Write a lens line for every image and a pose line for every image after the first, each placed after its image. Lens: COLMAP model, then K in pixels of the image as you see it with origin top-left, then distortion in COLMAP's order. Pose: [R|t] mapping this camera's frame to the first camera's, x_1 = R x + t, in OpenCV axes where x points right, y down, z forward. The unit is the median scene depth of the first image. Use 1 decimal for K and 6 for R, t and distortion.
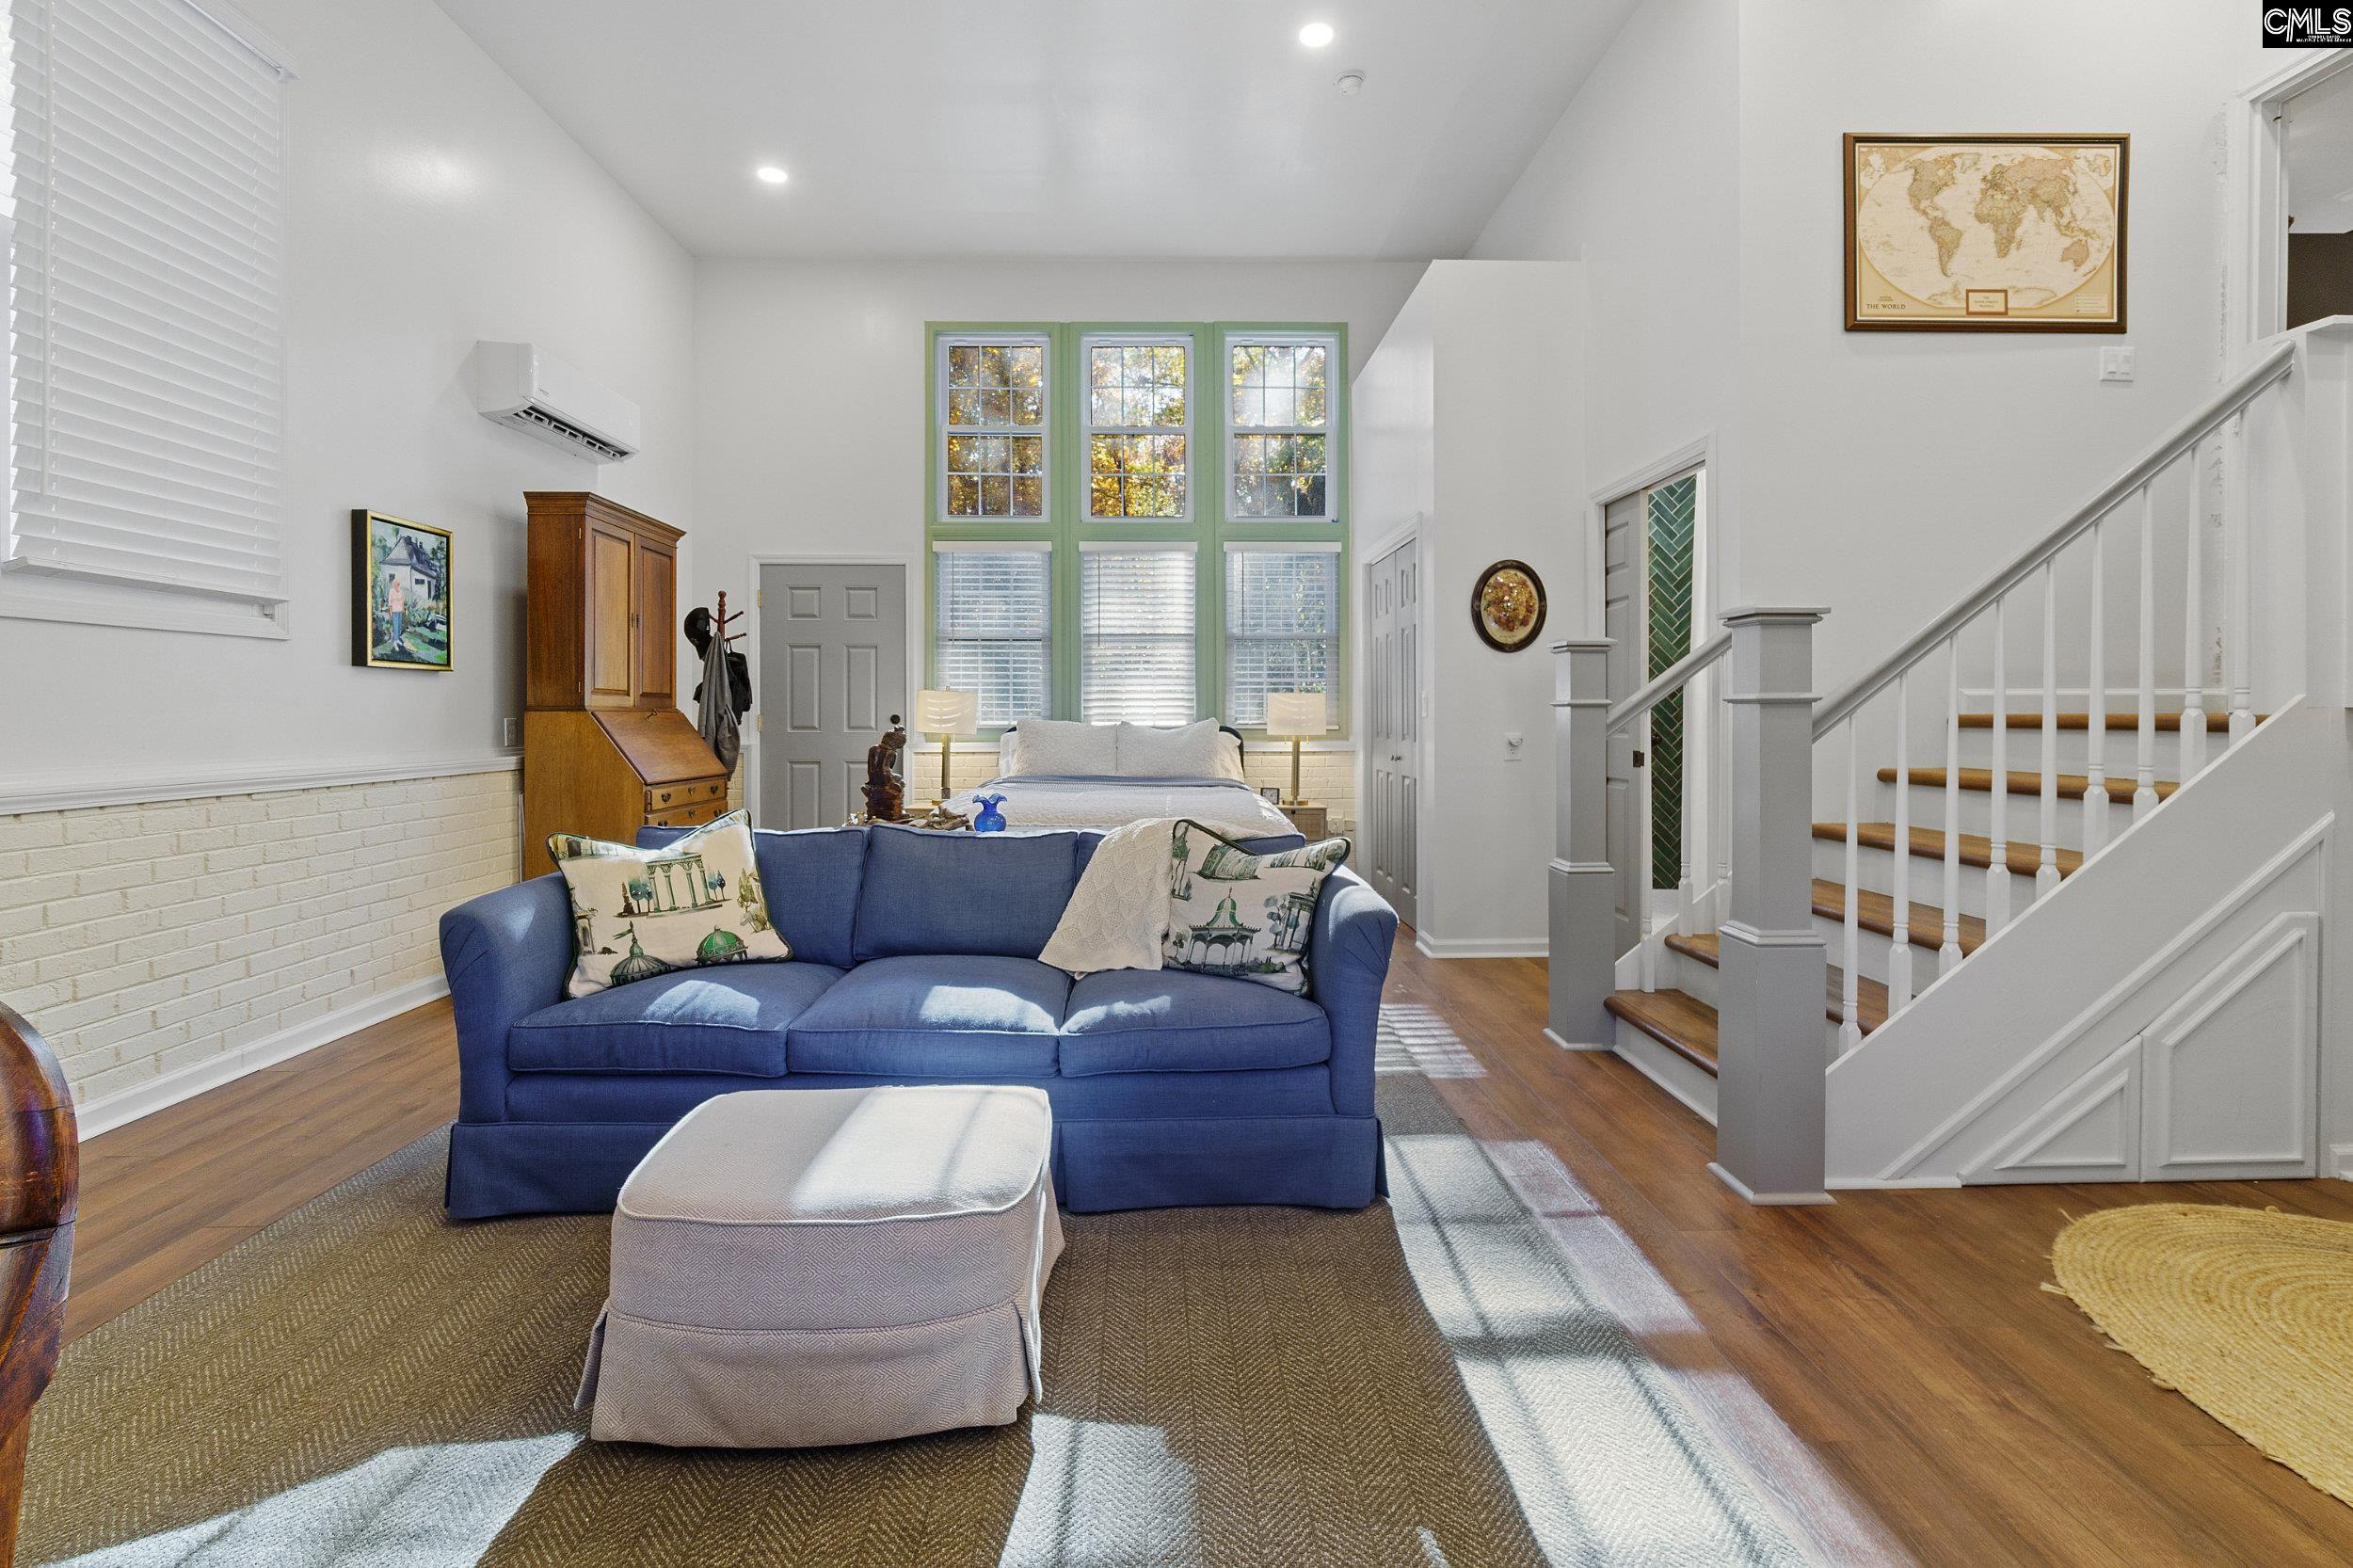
lens RADIAL K [[1038.0, 0, 1177.2], [0, 1038.0, 695.8], [0, 0, 1]] dist [-0.000185, 0.000258]
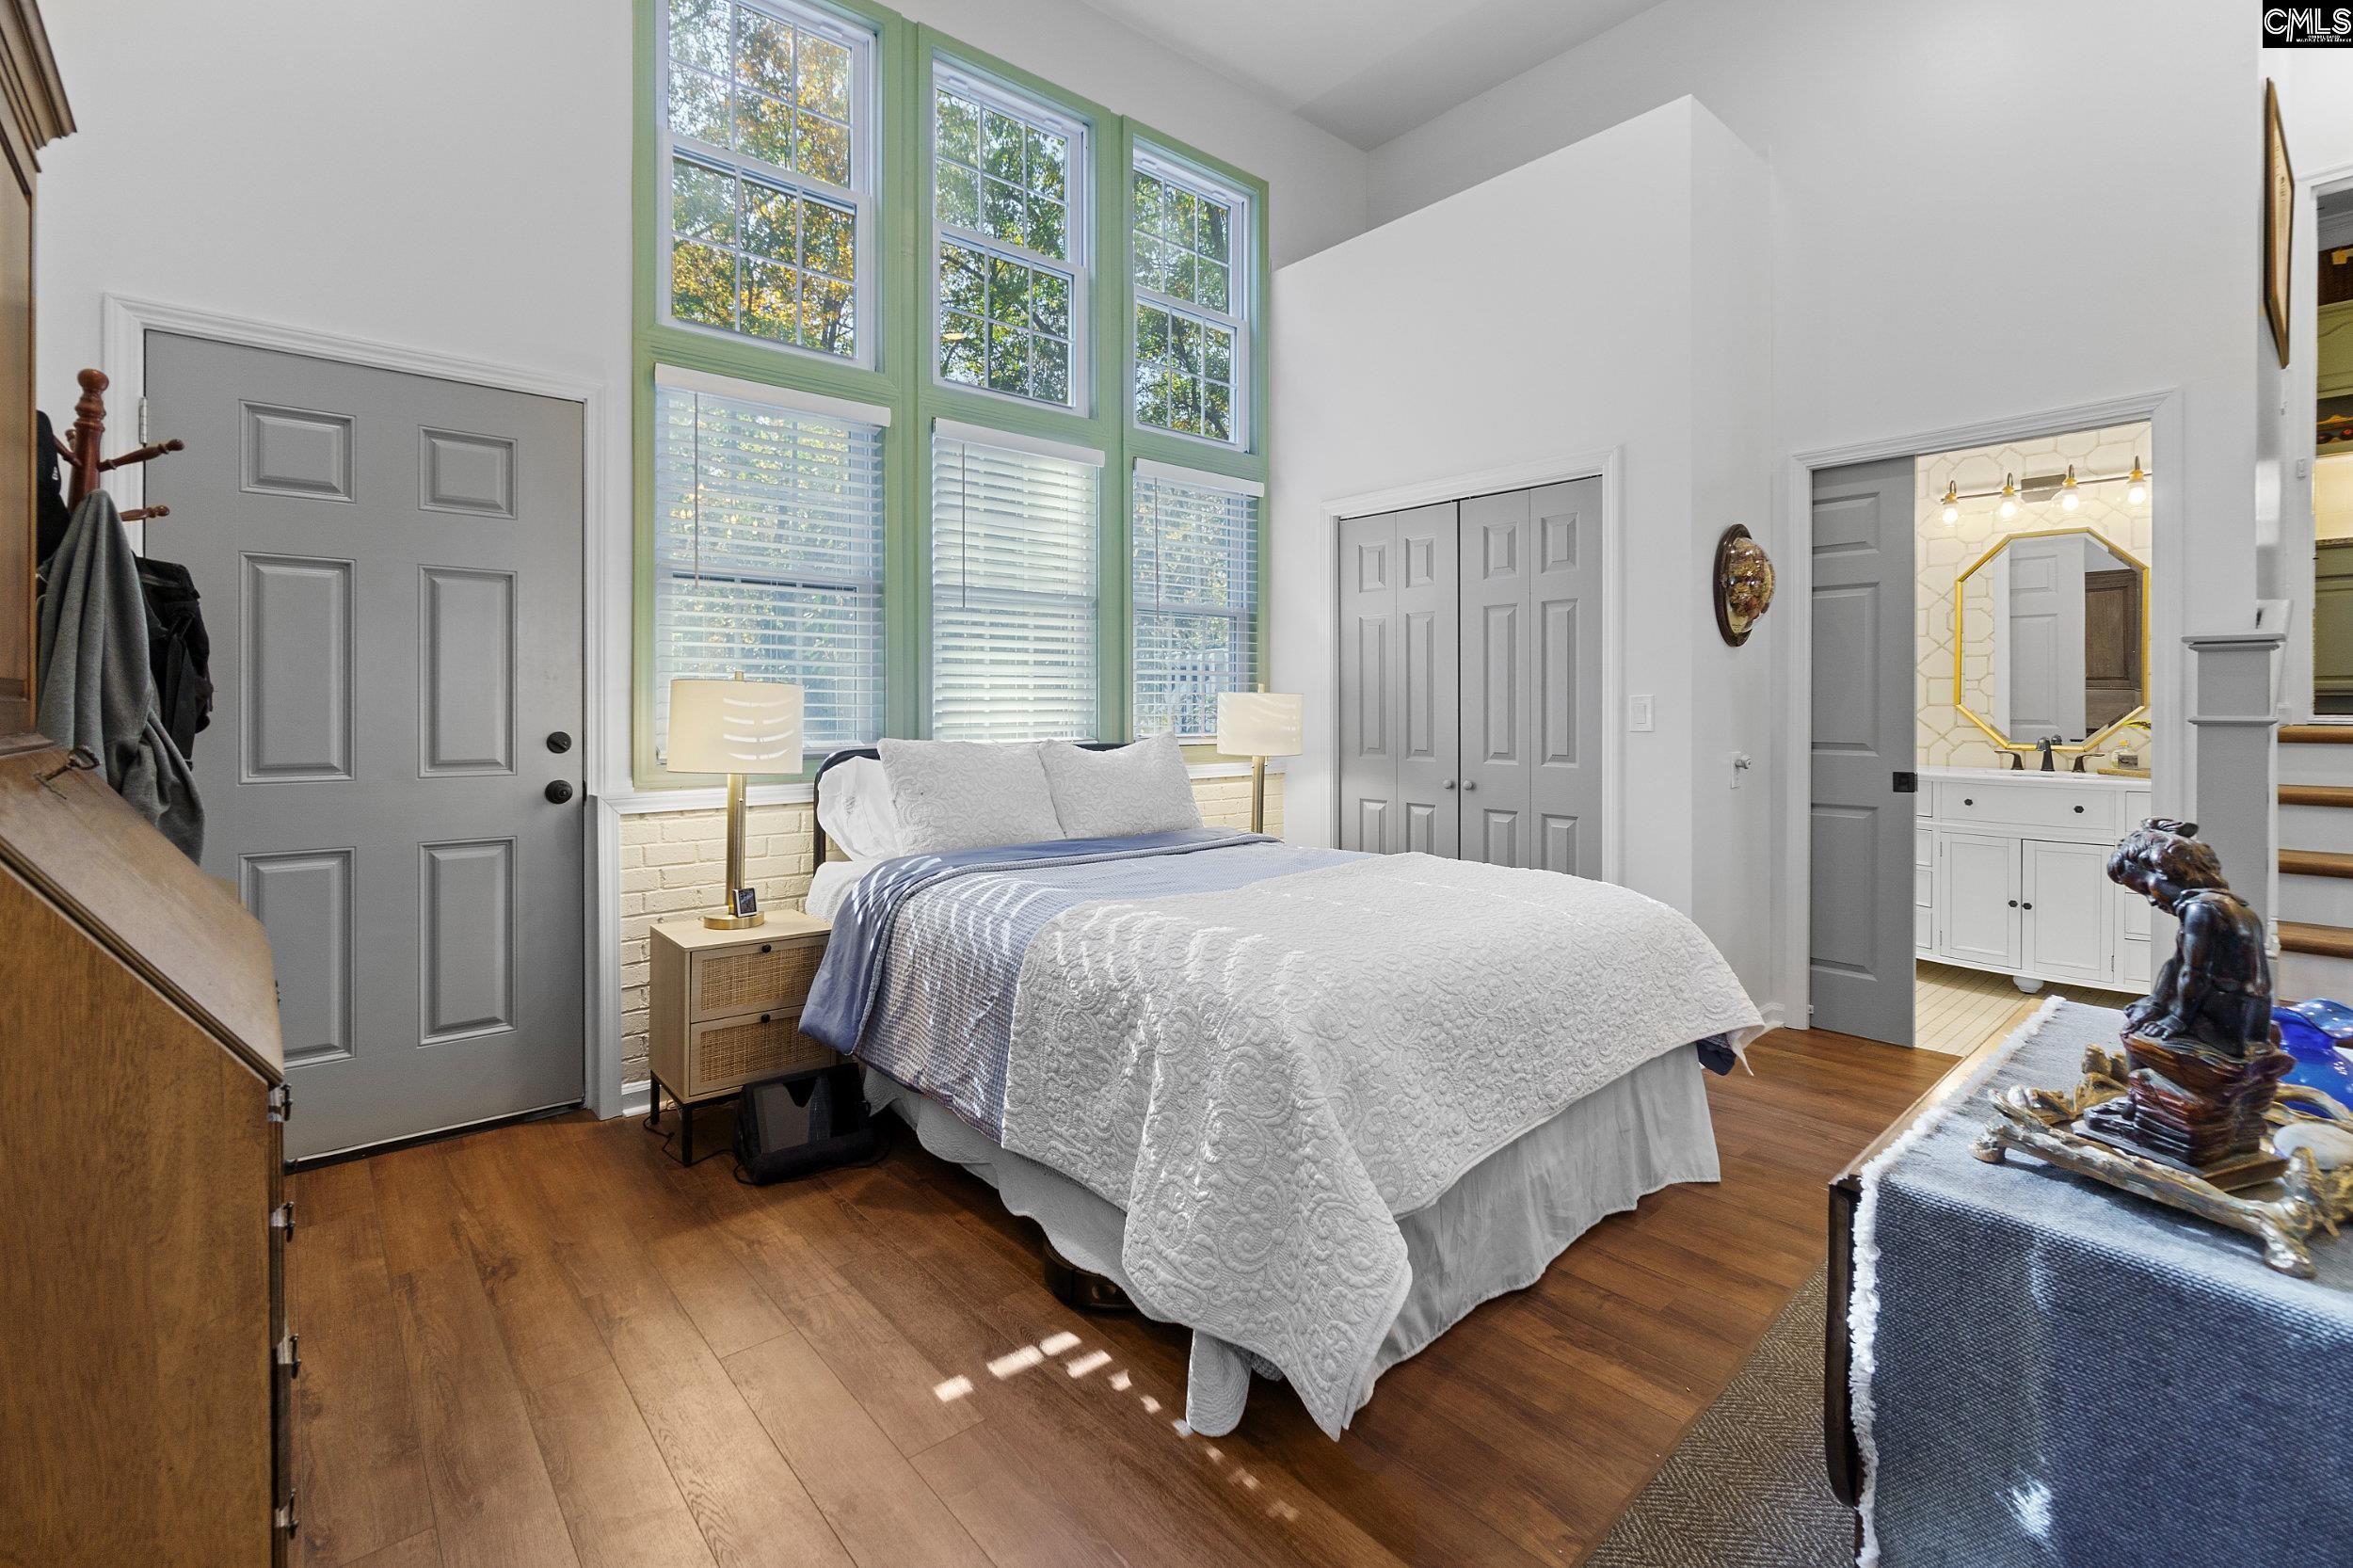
lens RADIAL K [[1038.0, 0, 1177.2], [0, 1038.0, 695.8], [0, 0, 1]] dist [-0.000185, 0.000258]
pose [[0.774623, 0.006828, 0.632386, -0.345661], [-0.012124, 0.999918, 0.004054, -0.002494], [-0.632307, -0.010808, 0.774643, 0.480153]]
